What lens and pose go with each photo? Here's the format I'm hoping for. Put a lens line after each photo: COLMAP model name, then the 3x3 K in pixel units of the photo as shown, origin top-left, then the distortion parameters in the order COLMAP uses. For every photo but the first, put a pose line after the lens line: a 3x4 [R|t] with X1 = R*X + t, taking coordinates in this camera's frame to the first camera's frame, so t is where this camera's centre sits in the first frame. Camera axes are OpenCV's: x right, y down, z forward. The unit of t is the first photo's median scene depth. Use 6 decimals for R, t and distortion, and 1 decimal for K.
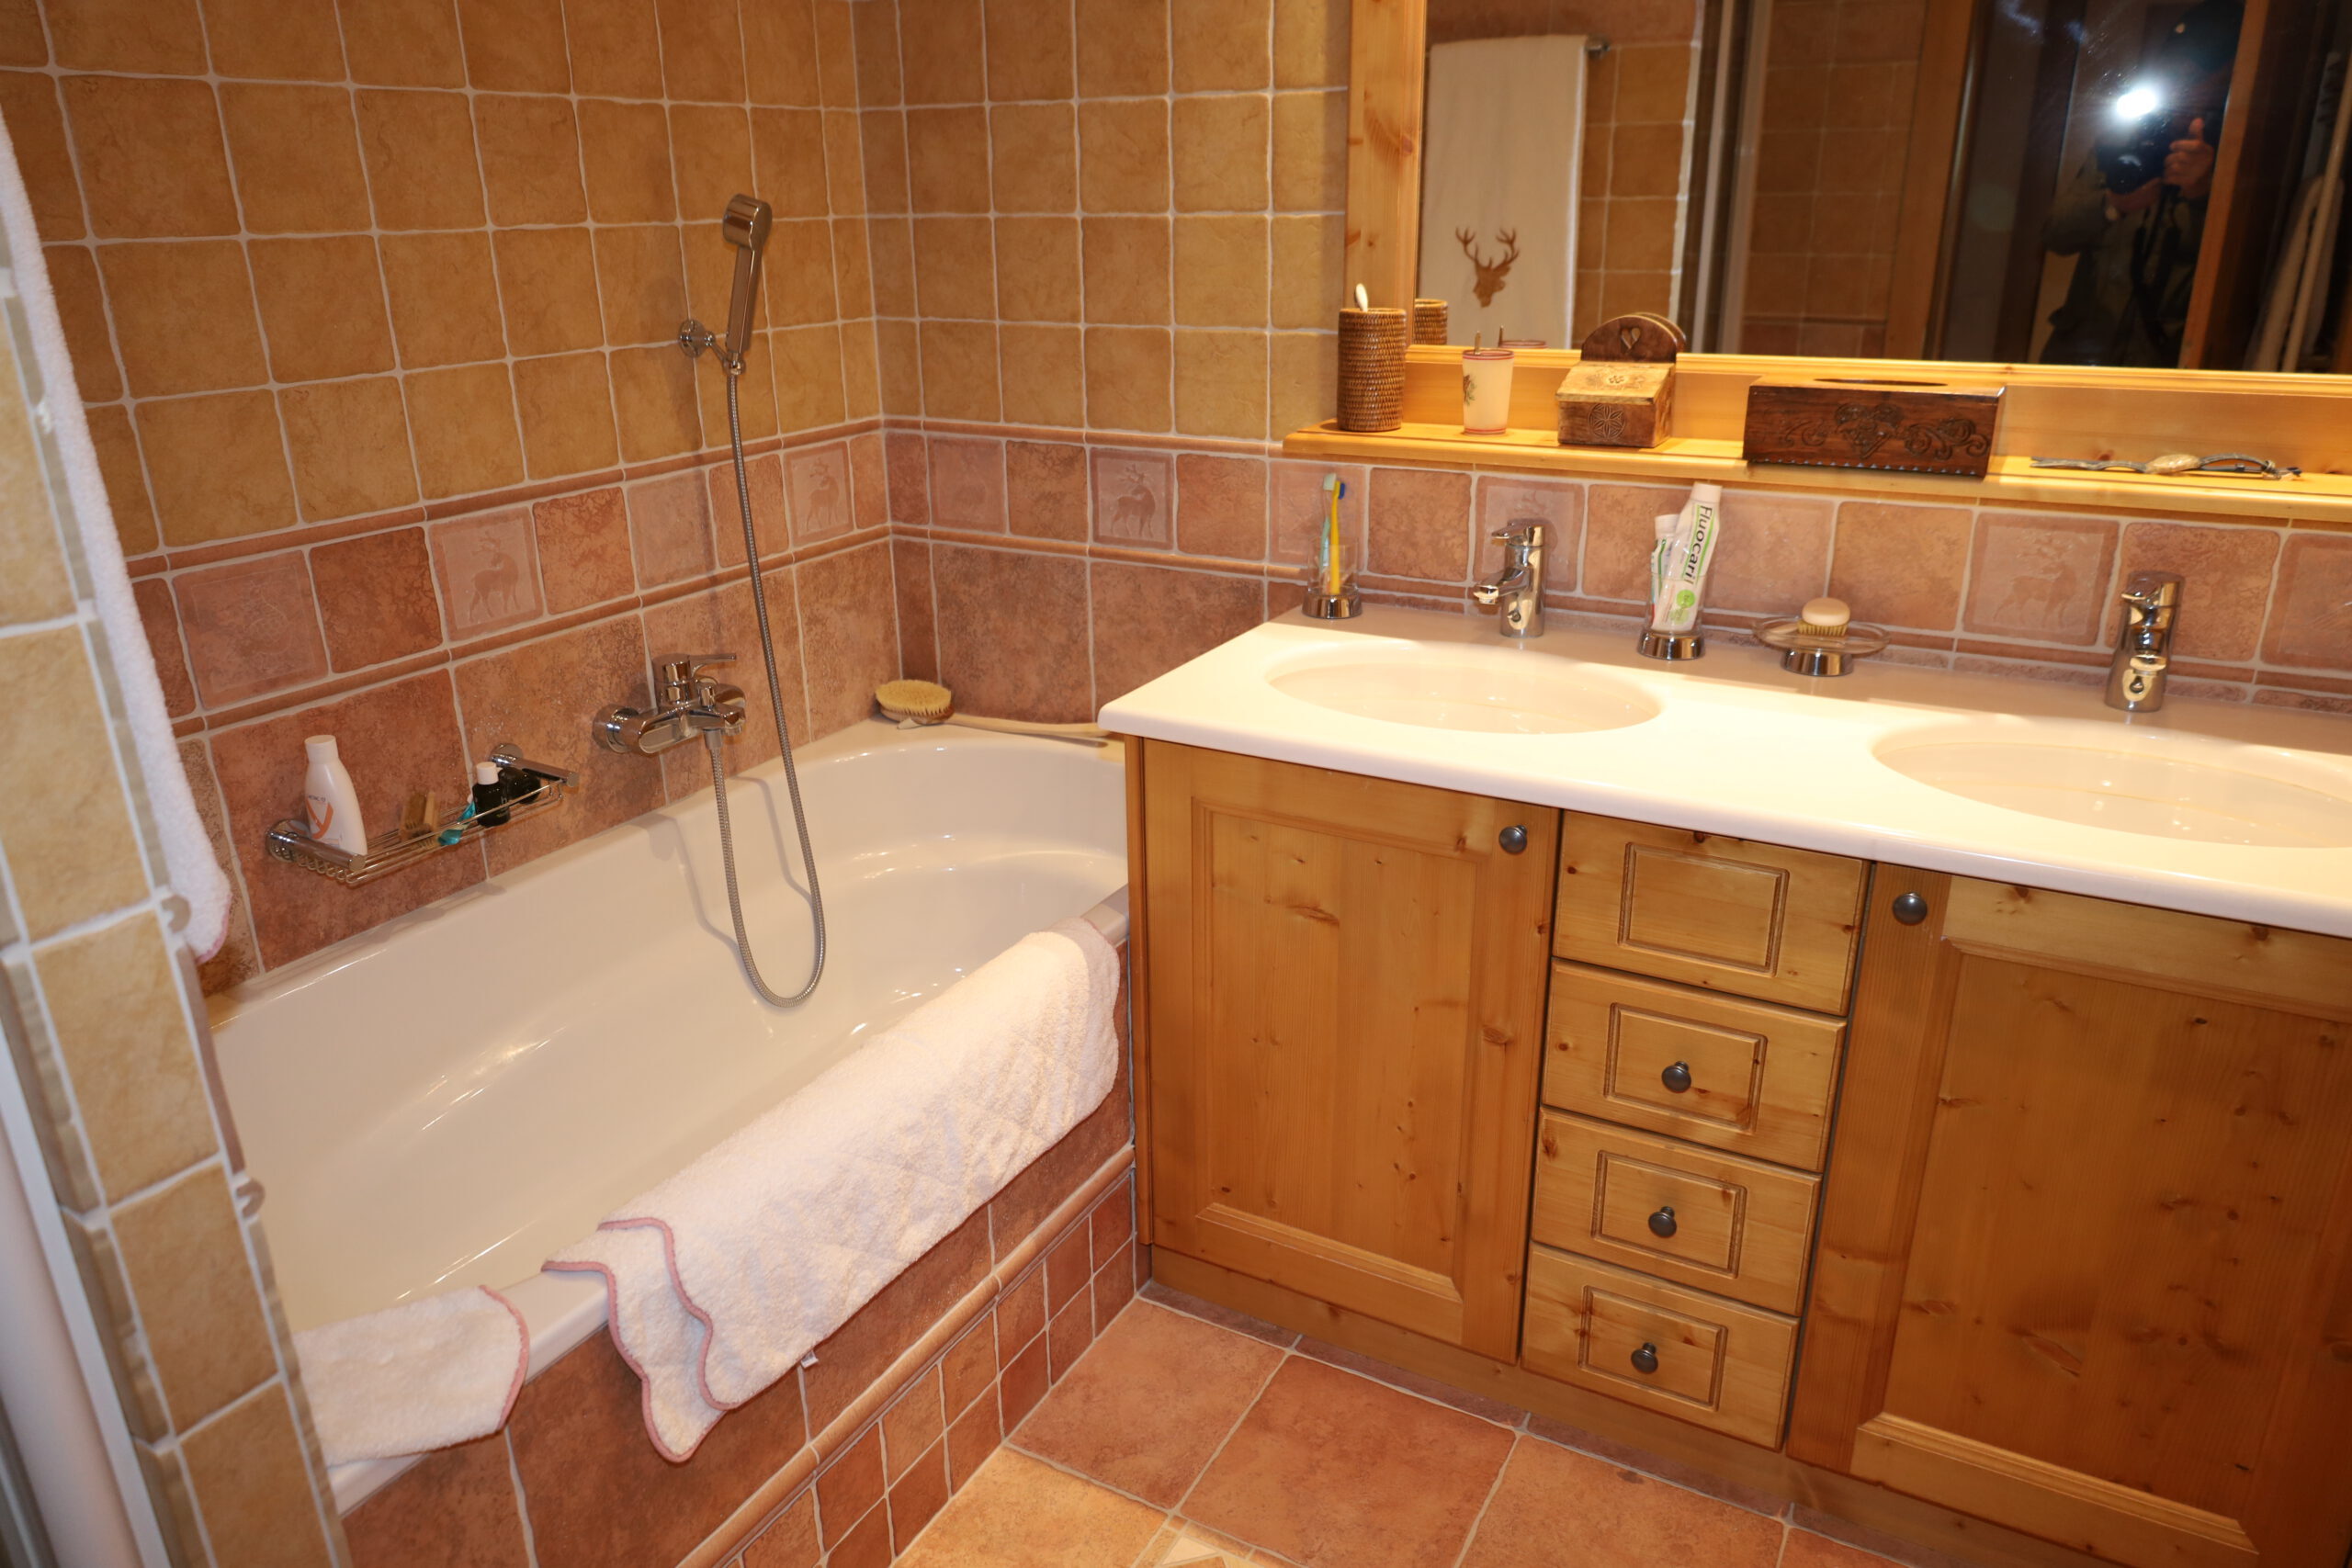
lens RADIAL K [[1624.4, 0, 1173.5], [0, 1624.4, 782.1], [0, 0, 1]] dist [0.000390, -0.003474]
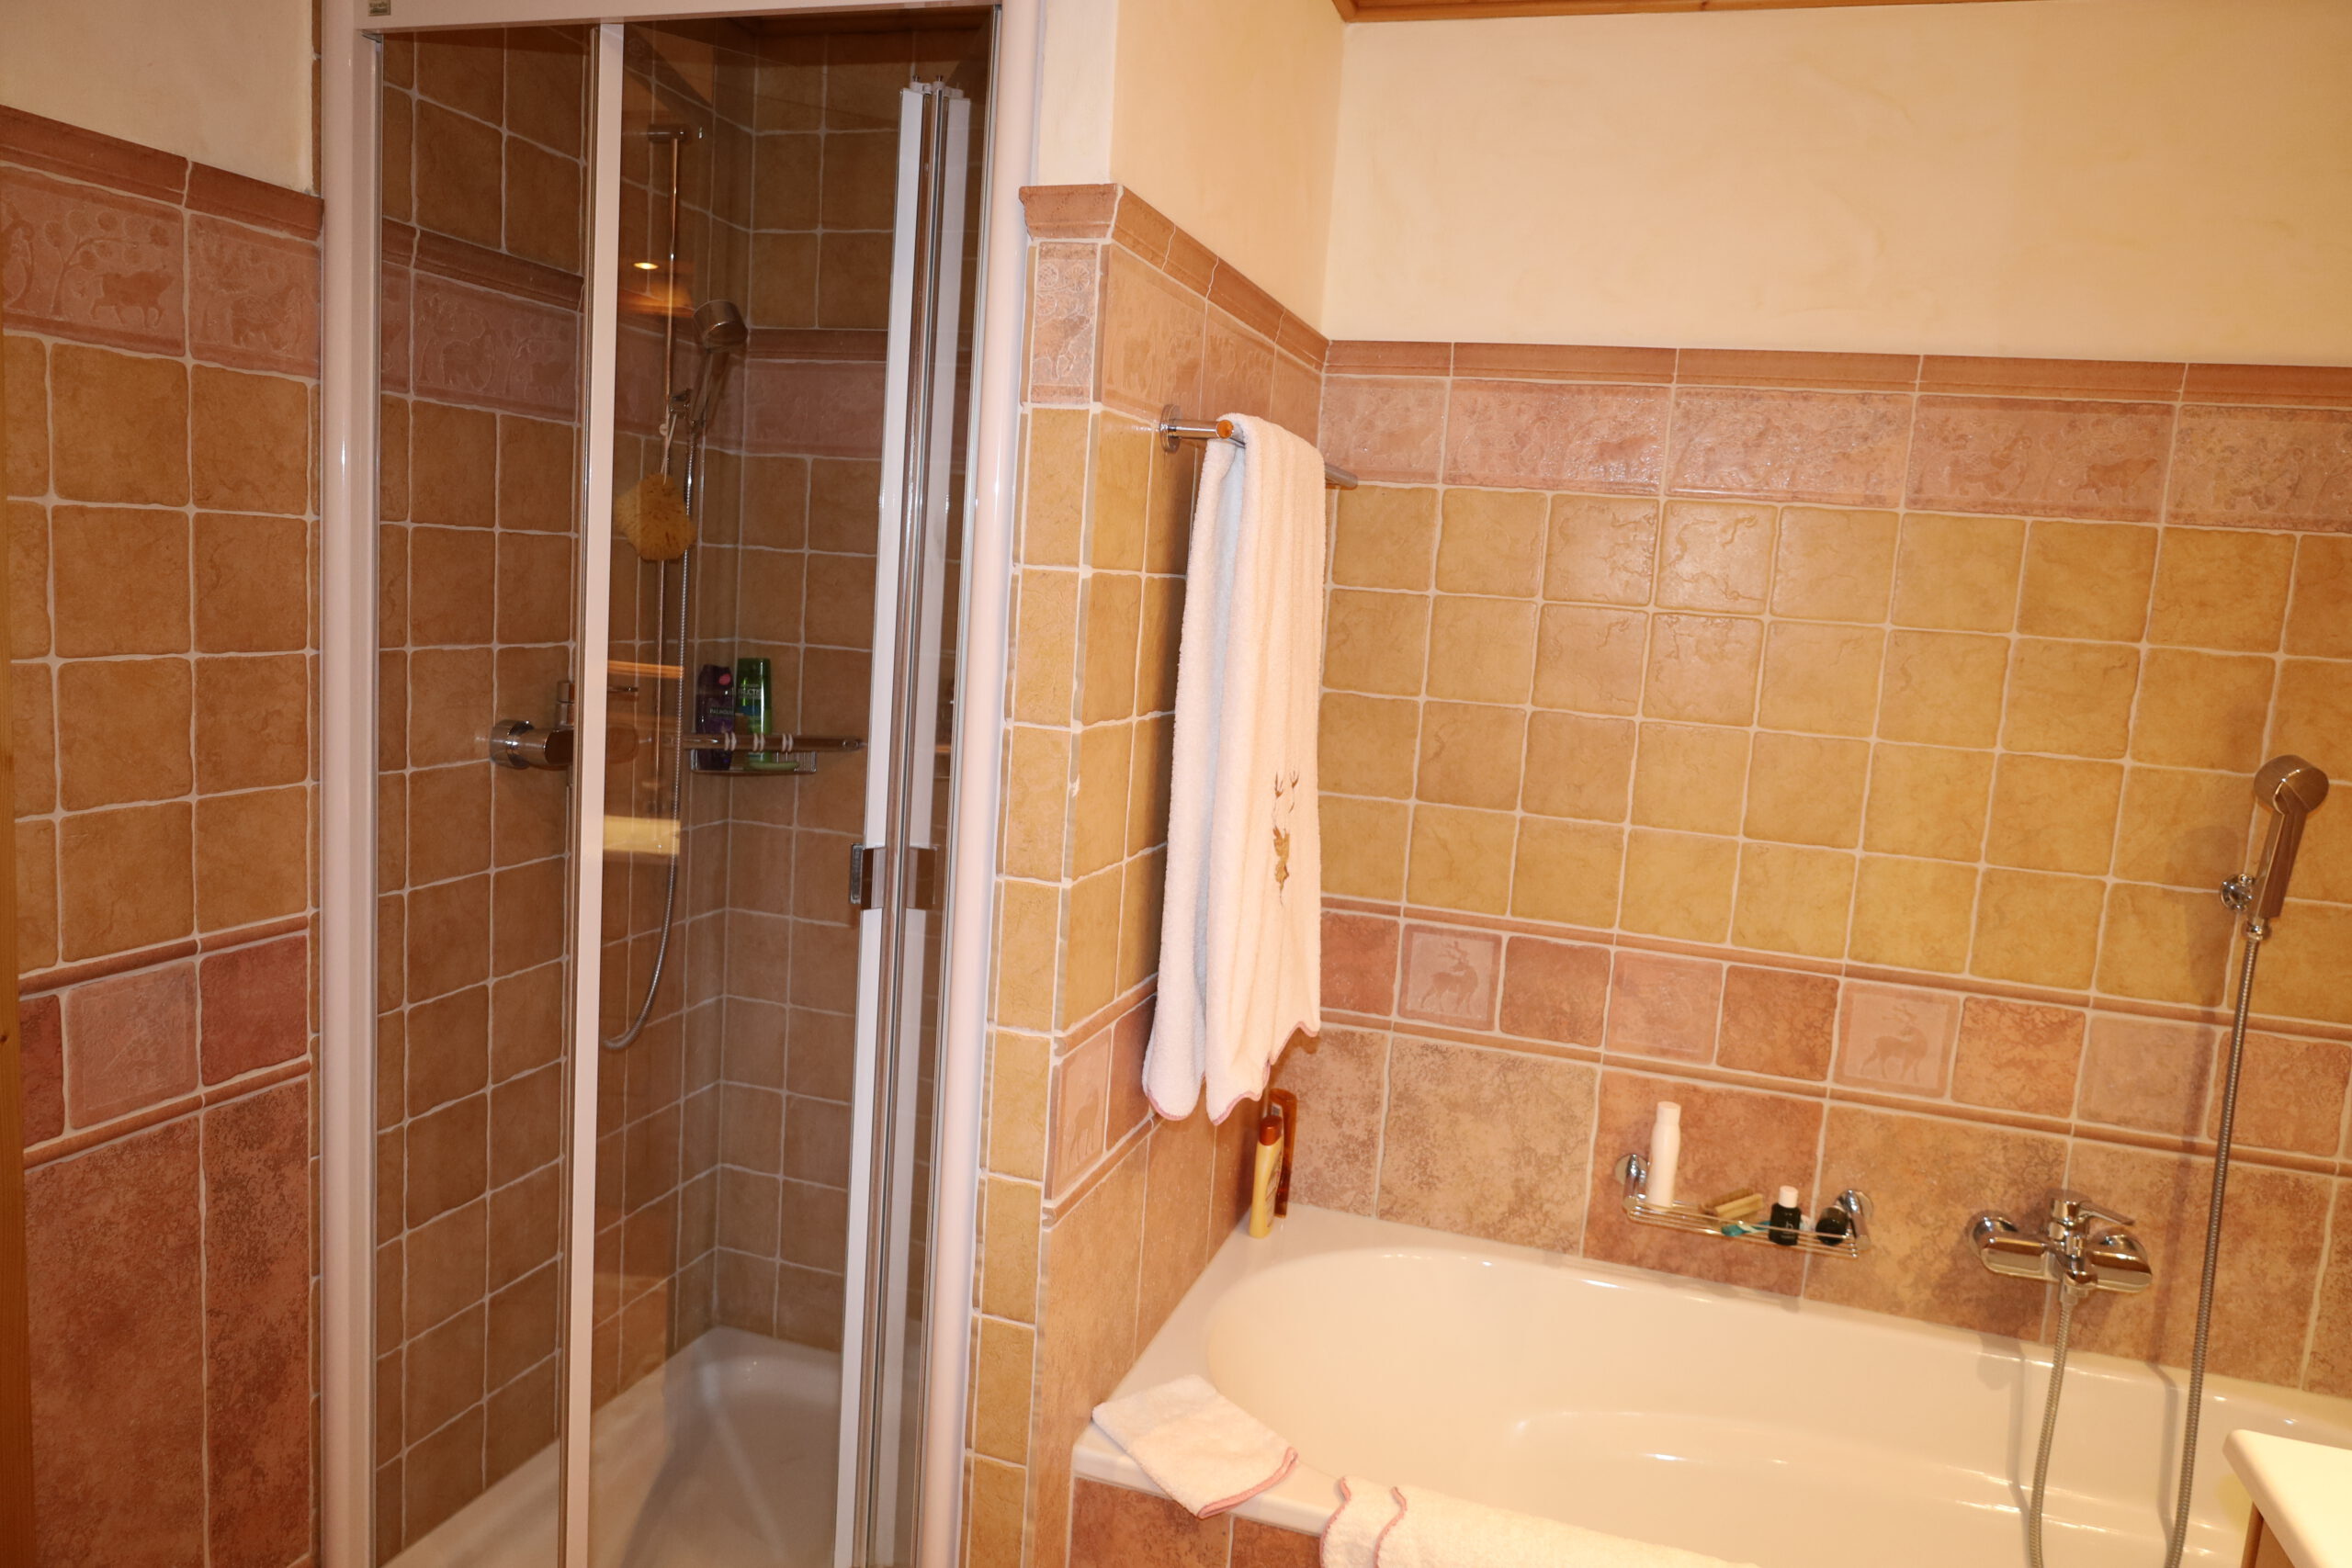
lens RADIAL K [[1624.4, 0, 1171.7], [0, 1624.4, 785.7], [0, 0, 1]] dist [0.000390, -0.003474]
pose [[0.202946, 0.155231, -0.966807, 0.520891], [-0.402912, 0.913134, 0.062036, -0.160259], [0.892454, 0.376949, 0.247862, 0.235246]]
